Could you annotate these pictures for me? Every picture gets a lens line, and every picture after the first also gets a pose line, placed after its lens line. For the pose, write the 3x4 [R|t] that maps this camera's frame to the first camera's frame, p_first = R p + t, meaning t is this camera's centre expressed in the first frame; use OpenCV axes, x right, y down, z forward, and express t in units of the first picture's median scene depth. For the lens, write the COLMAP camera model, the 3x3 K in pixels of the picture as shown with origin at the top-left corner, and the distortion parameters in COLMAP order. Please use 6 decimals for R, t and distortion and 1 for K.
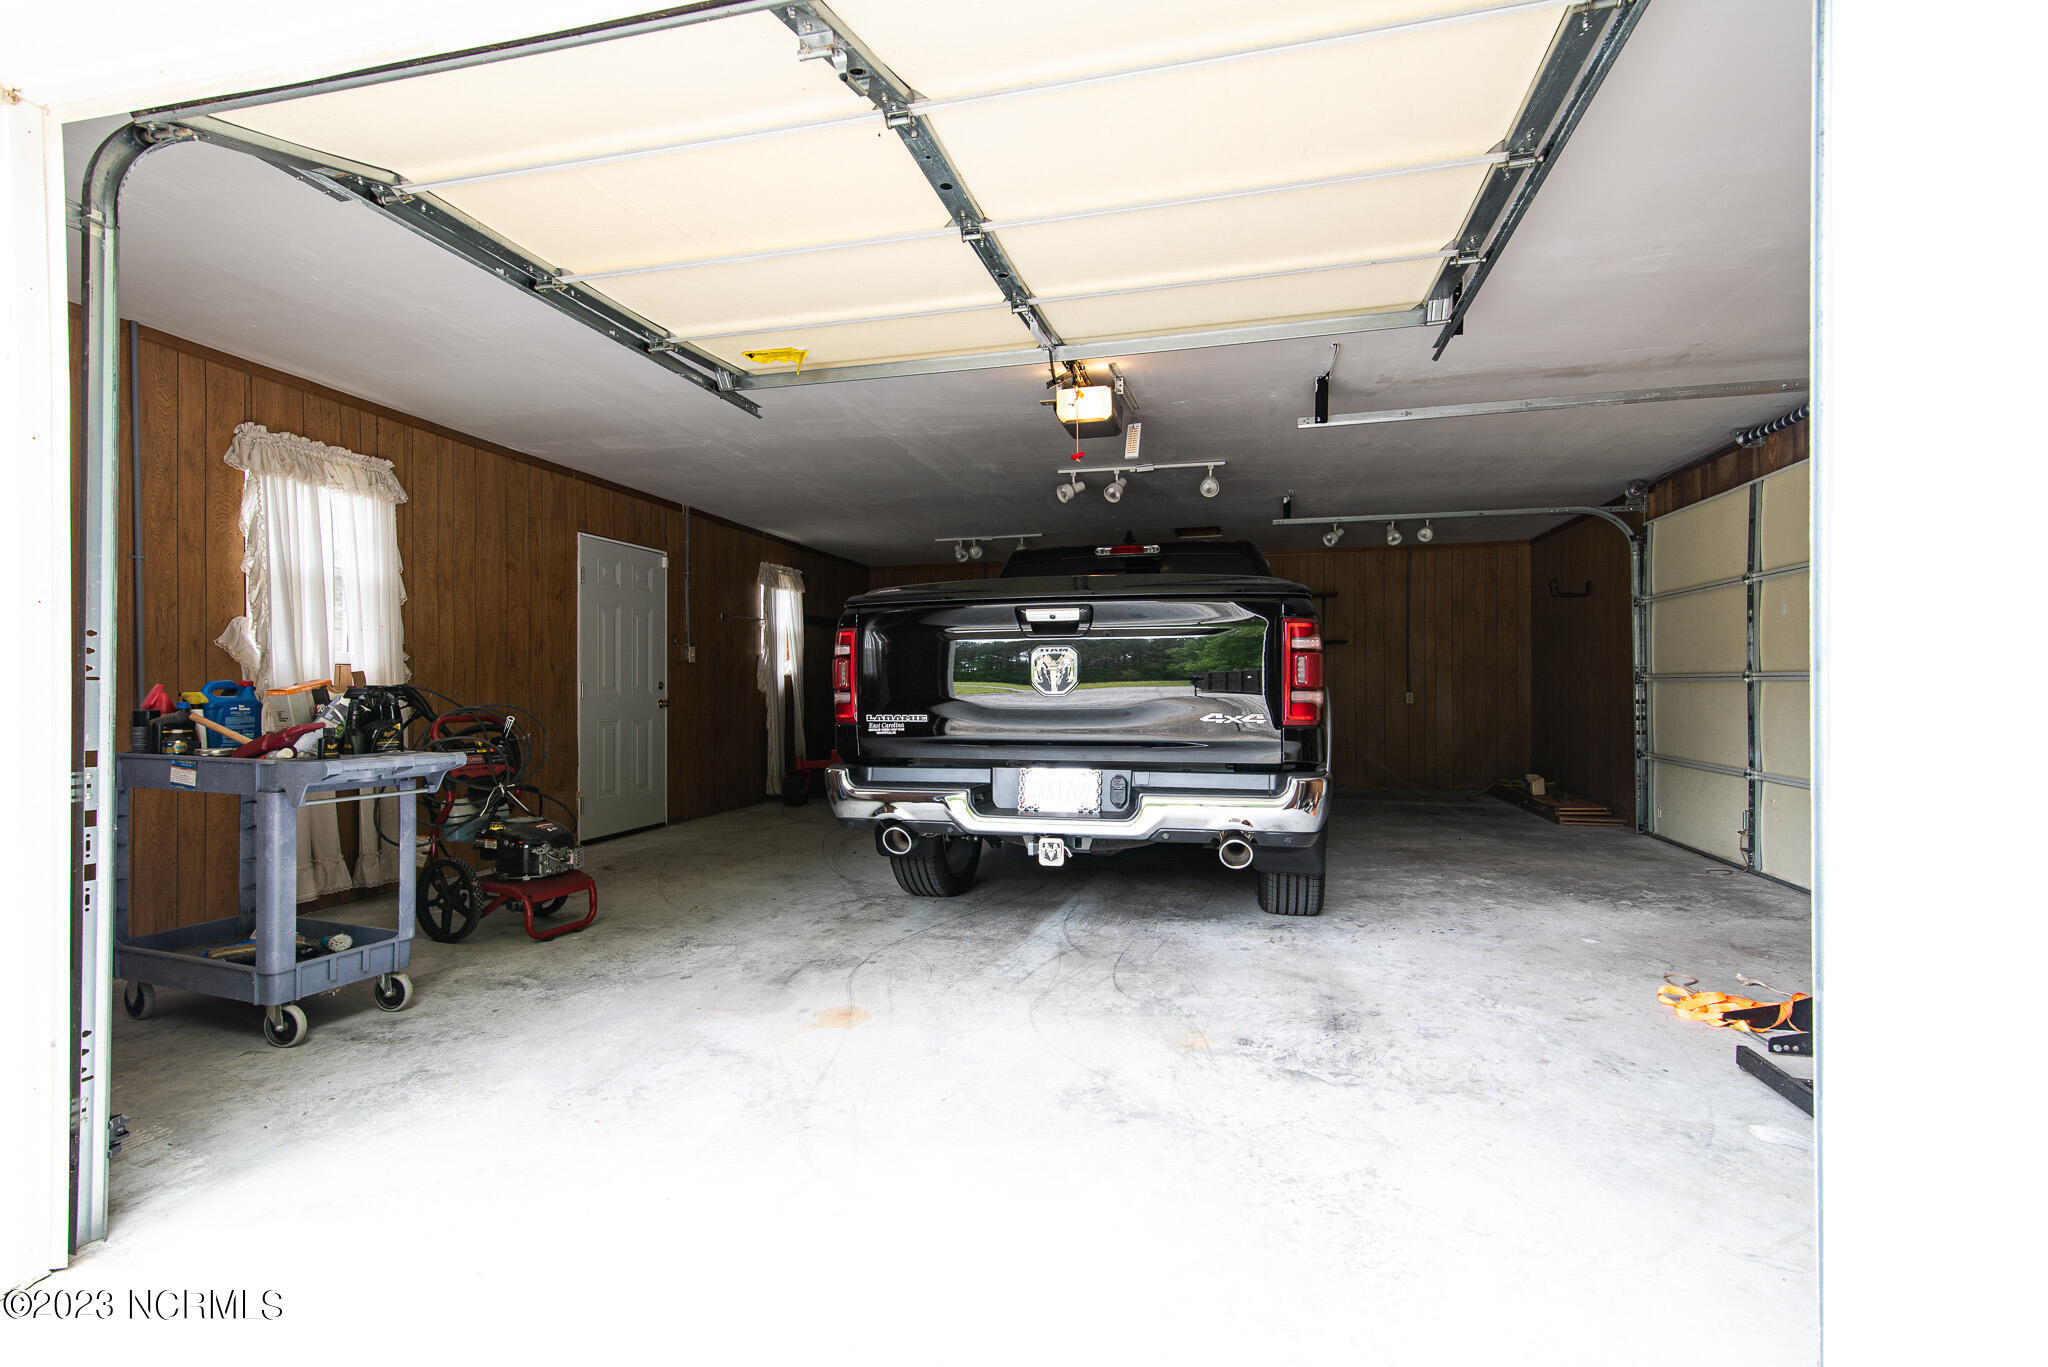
lens RADIAL K [[919.8, 0, 1024.0], [0, 919.8, 683.5], [0, 0, 1]] dist [0.020992, -0.003306]
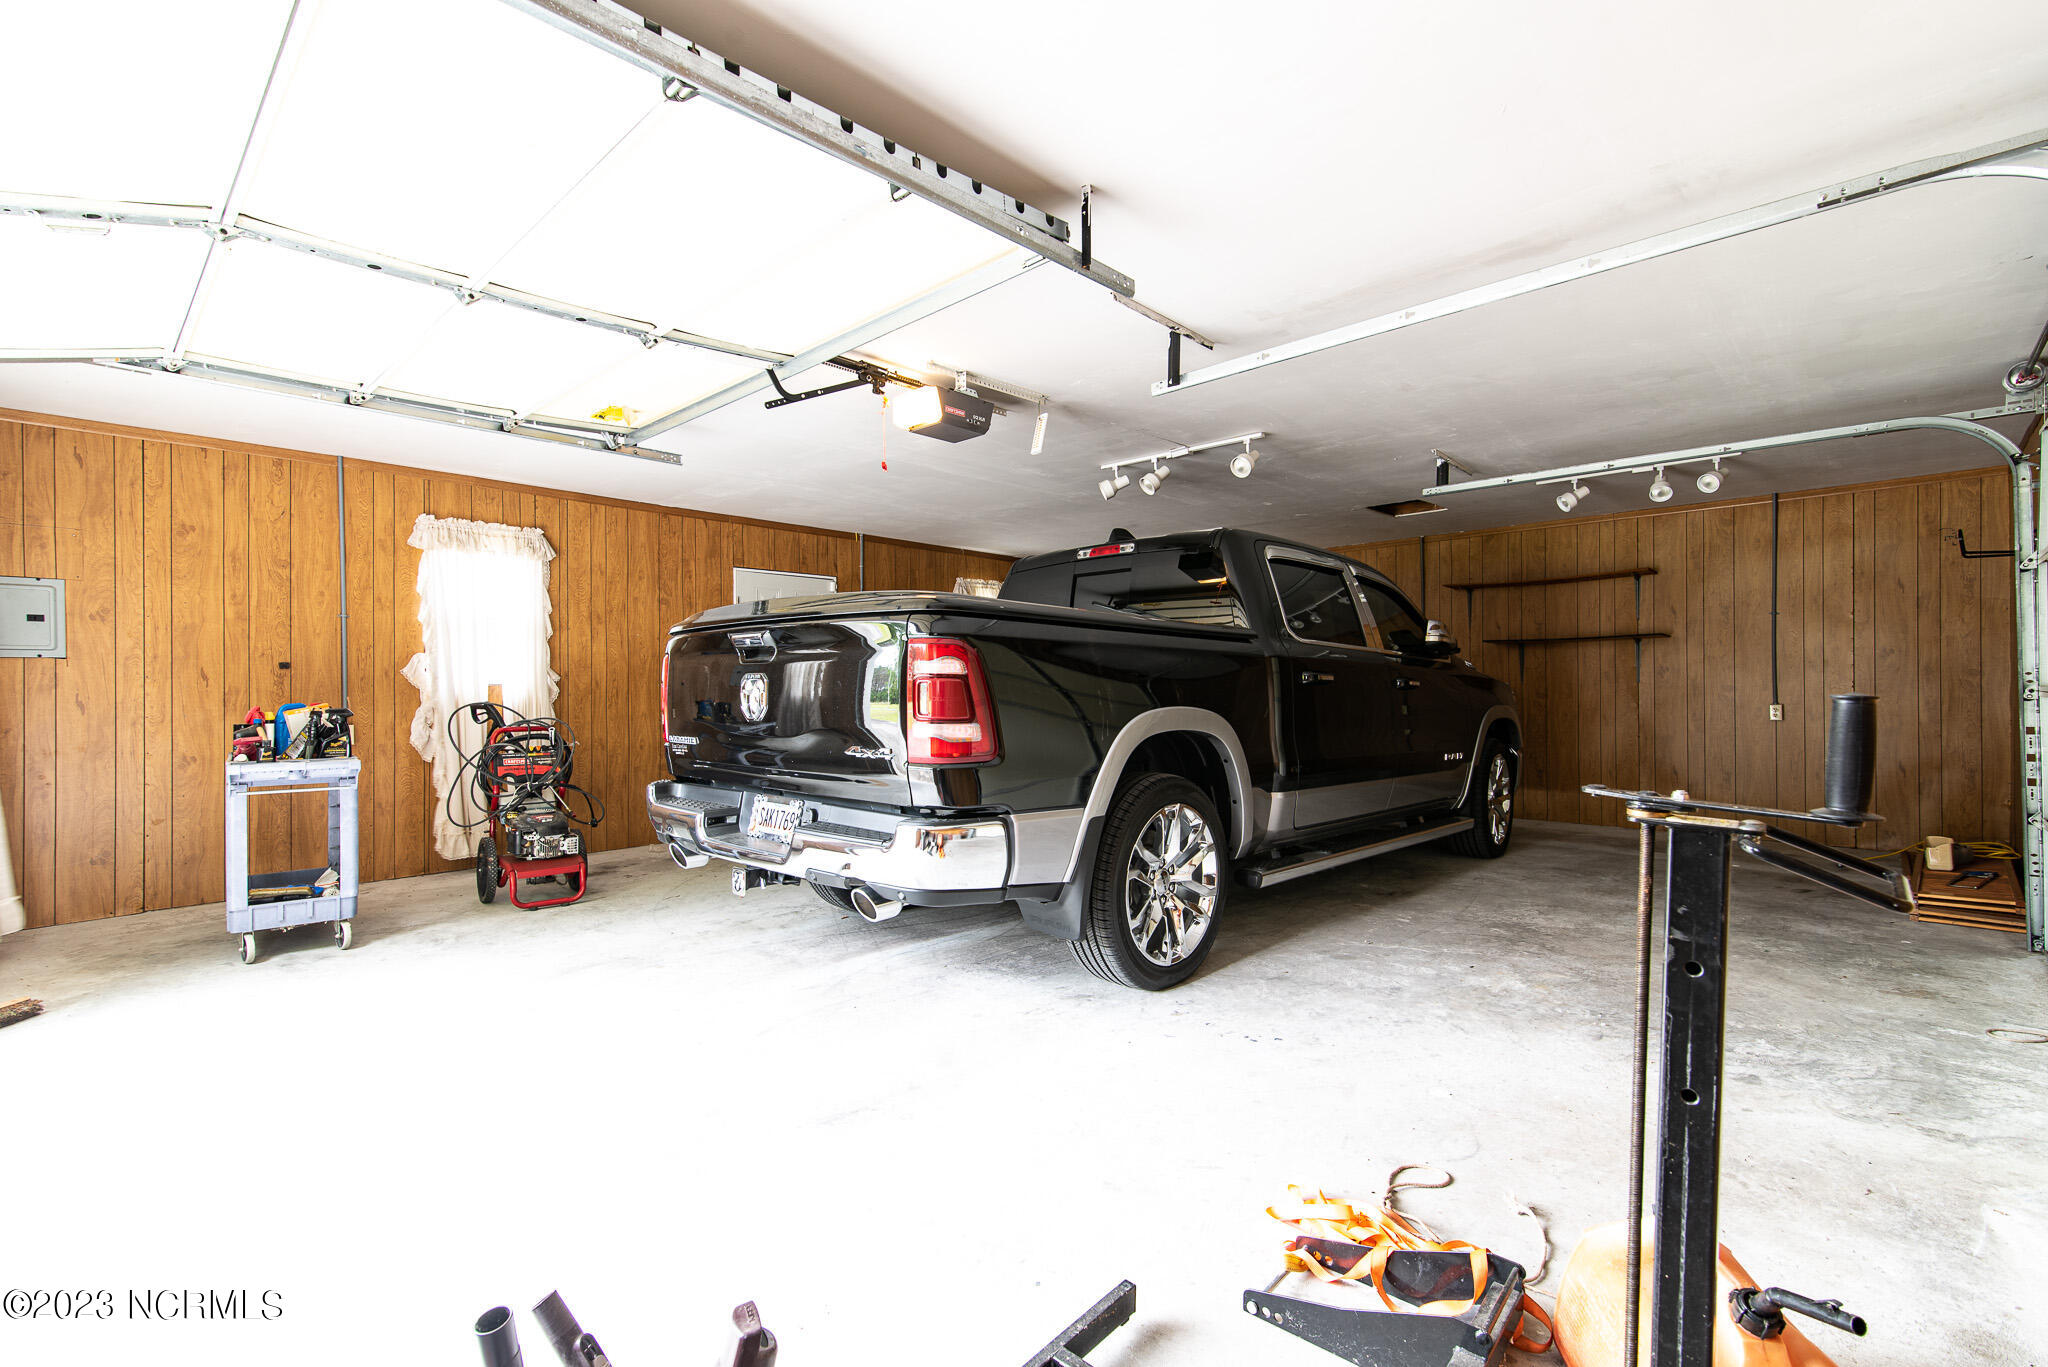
lens RADIAL K [[919.8, 0, 1024.0], [0, 919.8, 683.5], [0, 0, 1]] dist [0.020992, -0.003306]
pose [[0.866588, -0.003562, -0.499012, 0.554348], [0.005091, 0.999986, 0.001703, -0.020412], [0.498999, -0.004016, 0.866593, 0.210312]]
